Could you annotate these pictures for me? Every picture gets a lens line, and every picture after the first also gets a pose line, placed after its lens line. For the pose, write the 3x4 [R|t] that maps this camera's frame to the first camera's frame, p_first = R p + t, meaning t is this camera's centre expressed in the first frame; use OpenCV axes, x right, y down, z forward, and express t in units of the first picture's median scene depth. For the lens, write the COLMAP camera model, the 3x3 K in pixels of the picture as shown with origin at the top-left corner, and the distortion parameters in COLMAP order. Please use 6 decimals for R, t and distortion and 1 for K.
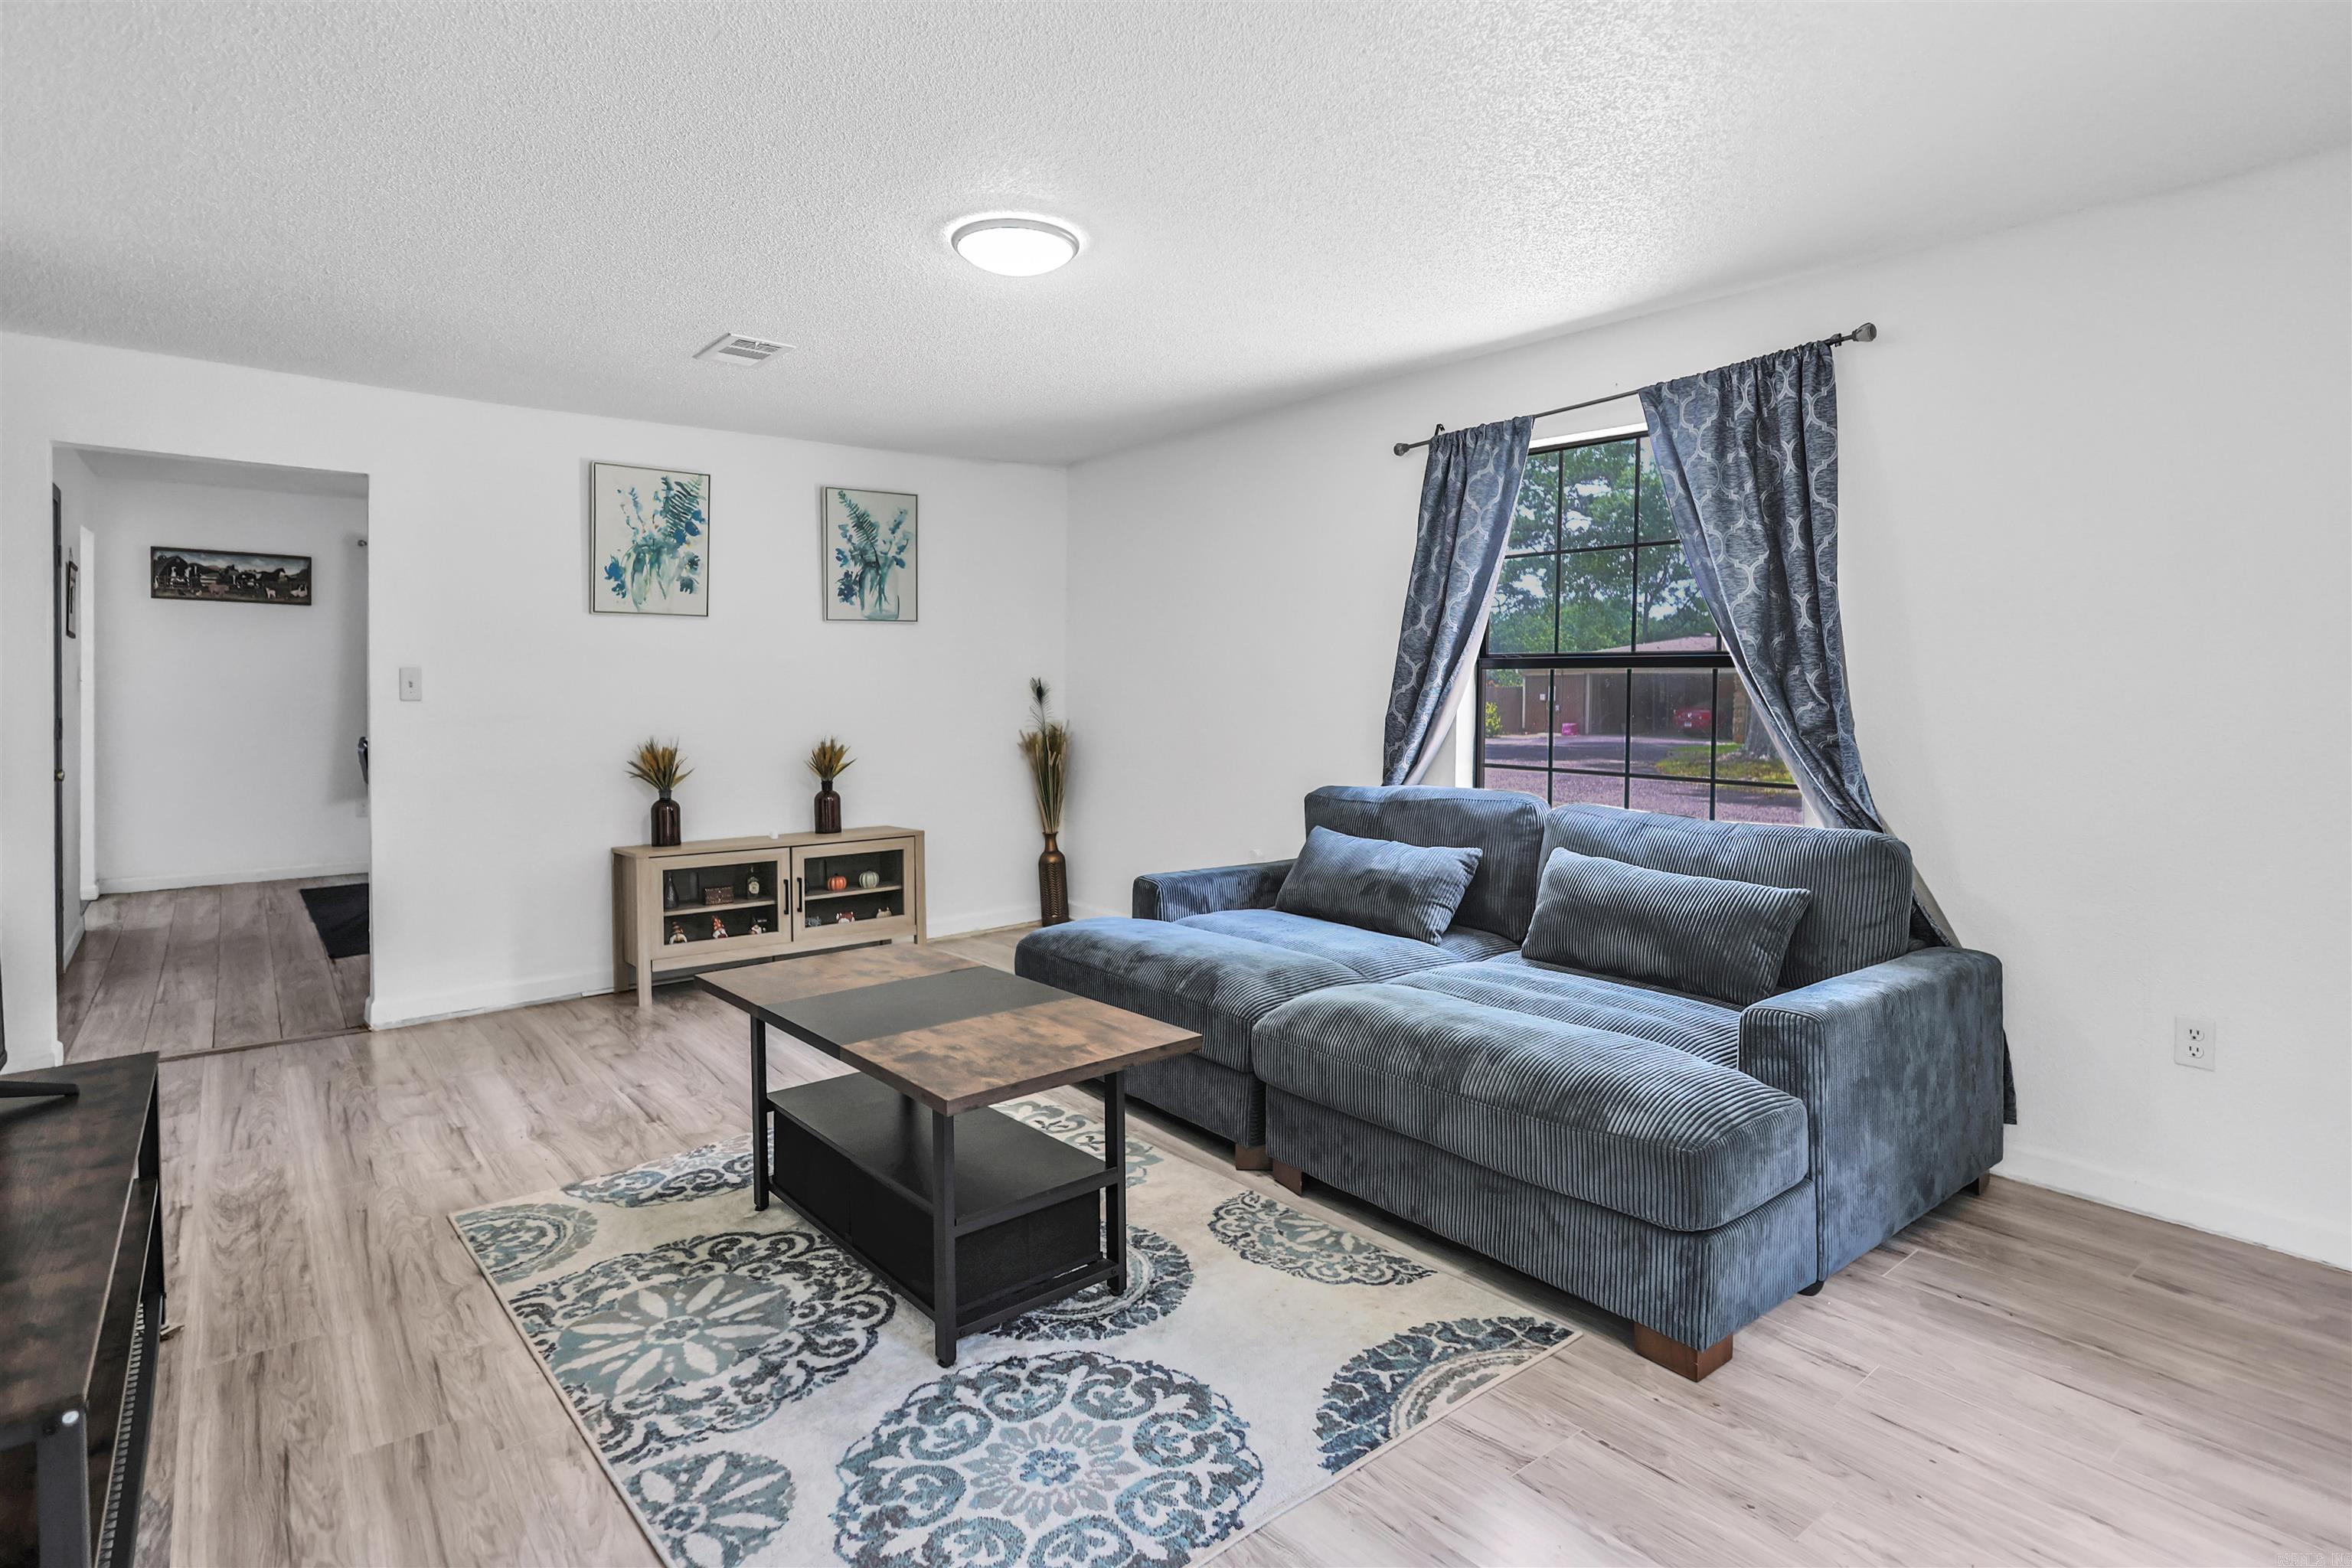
lens RADIAL K [[1163.8, 0, 1201.4], [0, 1163.8, 701.3], [0, 0, 1]] dist [-0.002887, 0.001027]
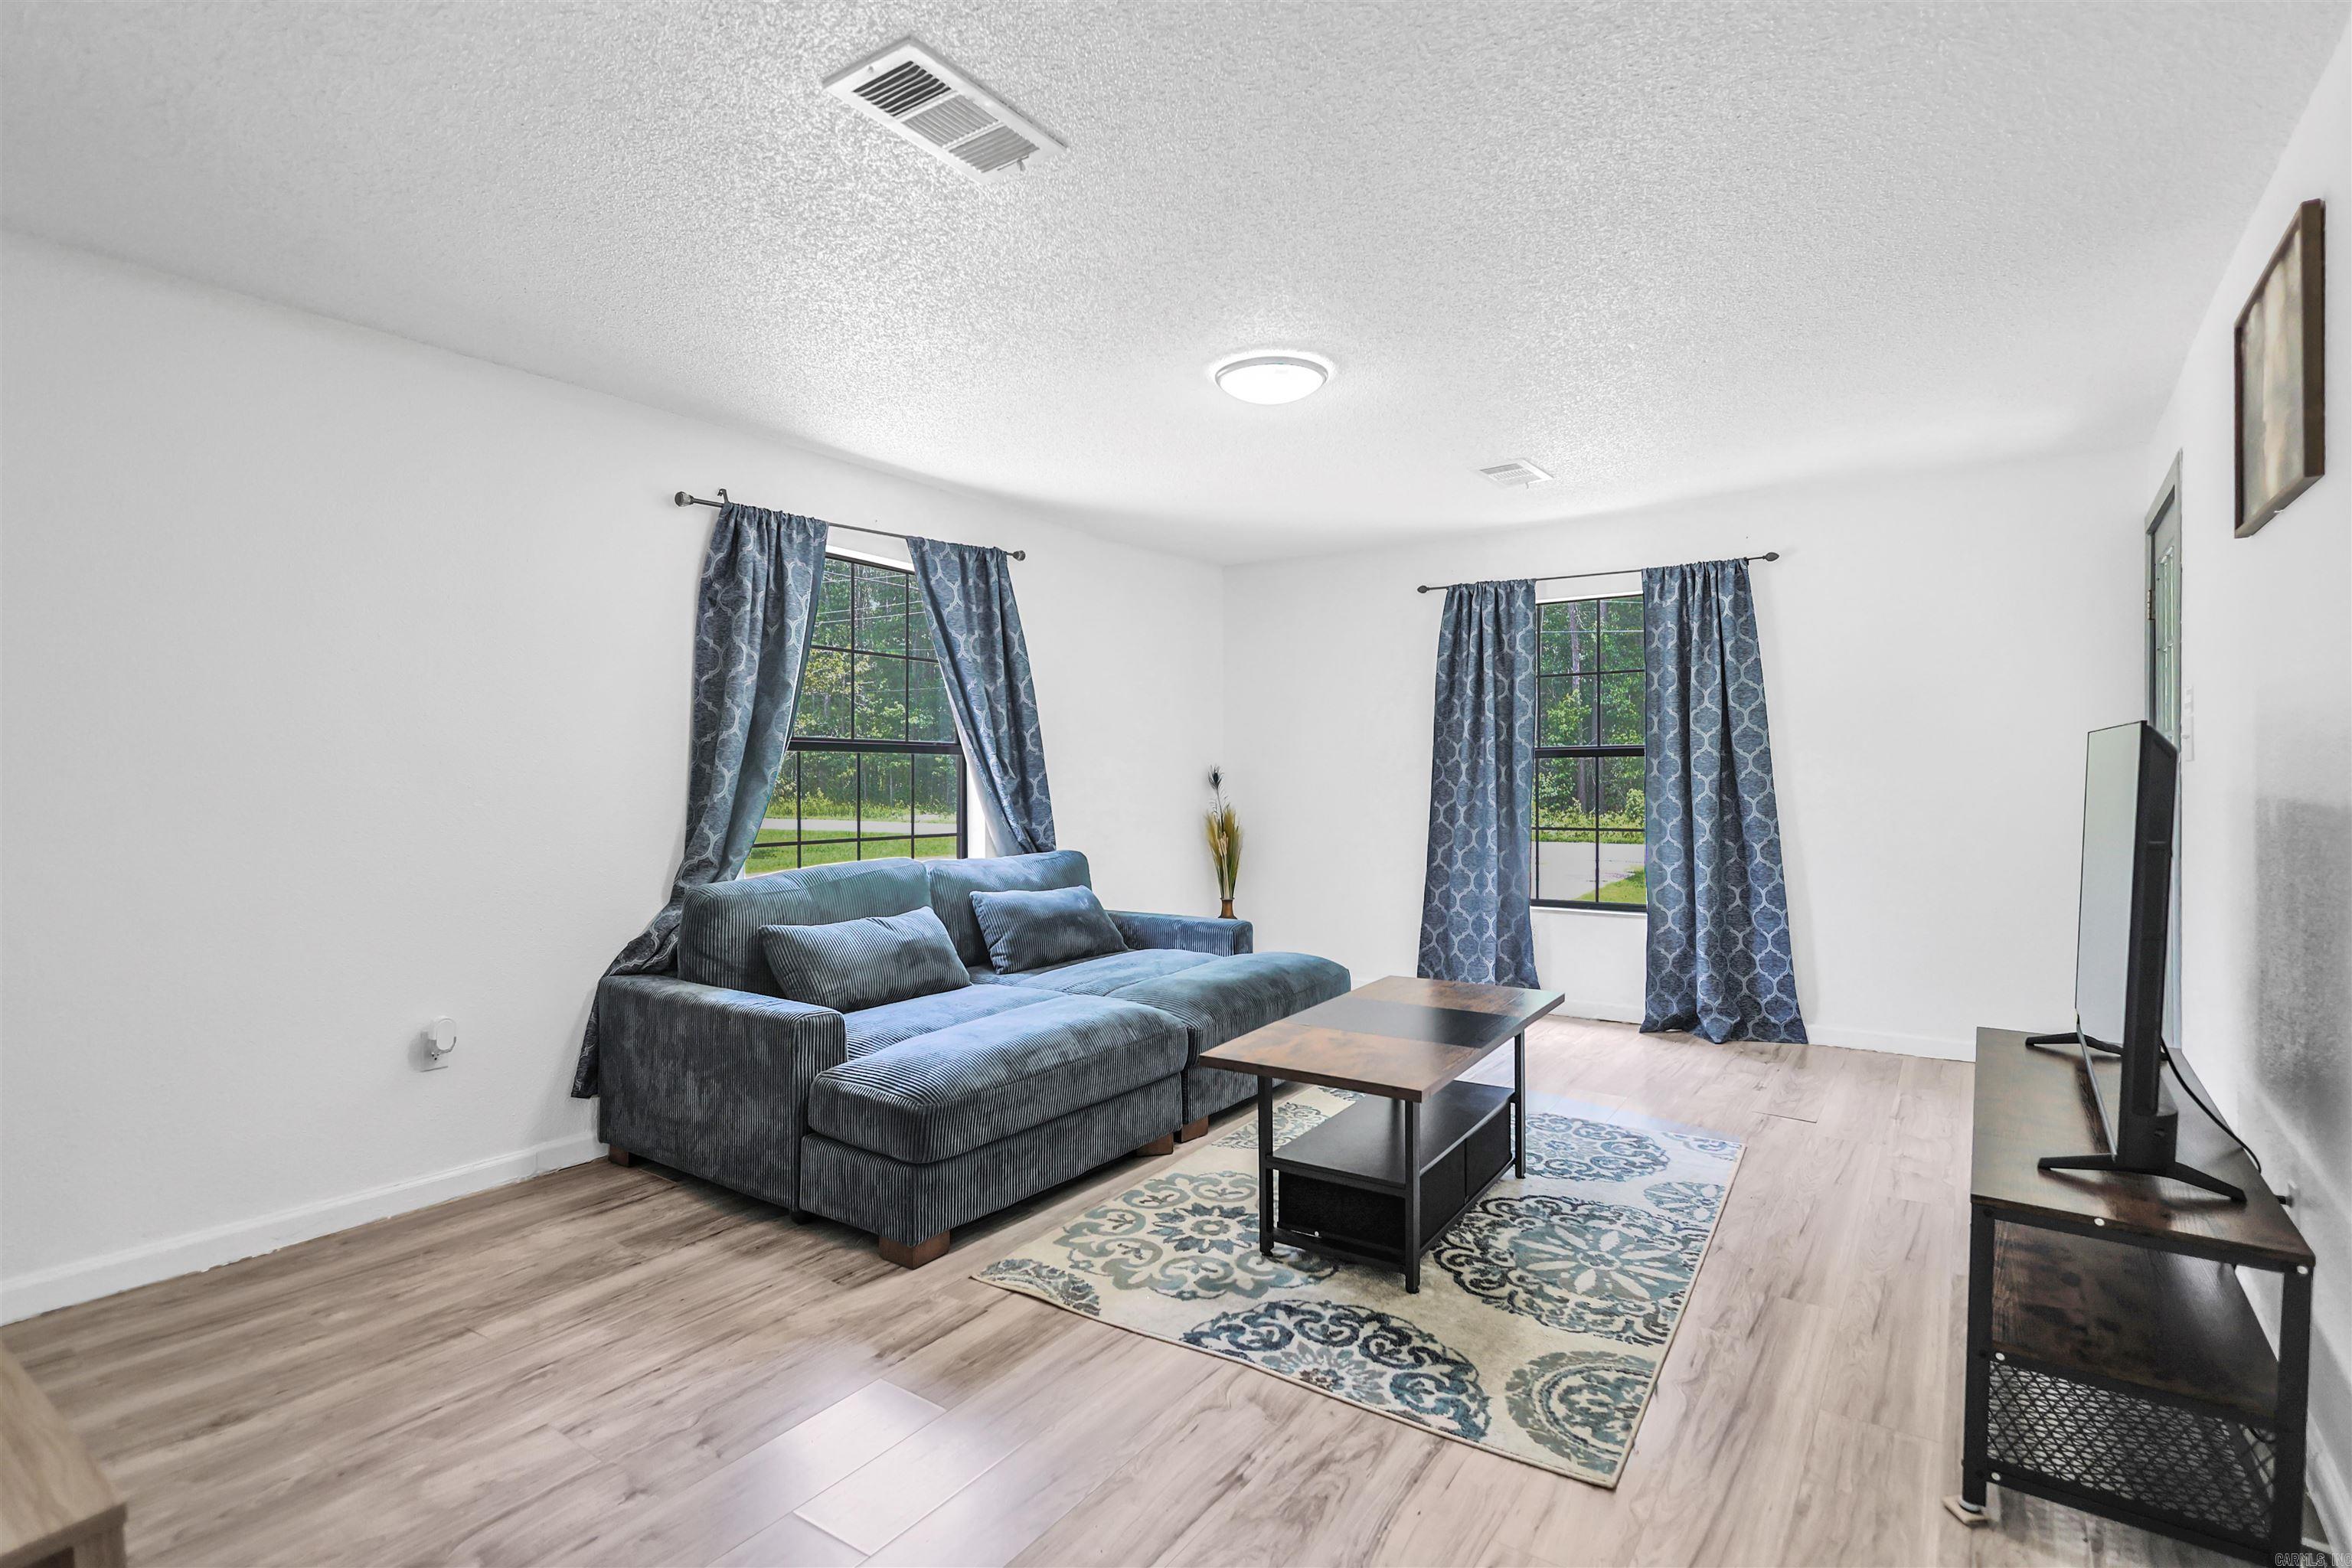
lens RADIAL K [[1163.8, 0, 1142.5], [0, 1163.8, 791.3], [0, 0, 1]] dist [-0.002887, 0.001027]
pose [[-0.247604, -0.017751, 0.968699, -1.370932], [0.011915, 0.999701, 0.021365, -0.016832], [-0.968788, 0.016832, -0.247318, 1.569116]]
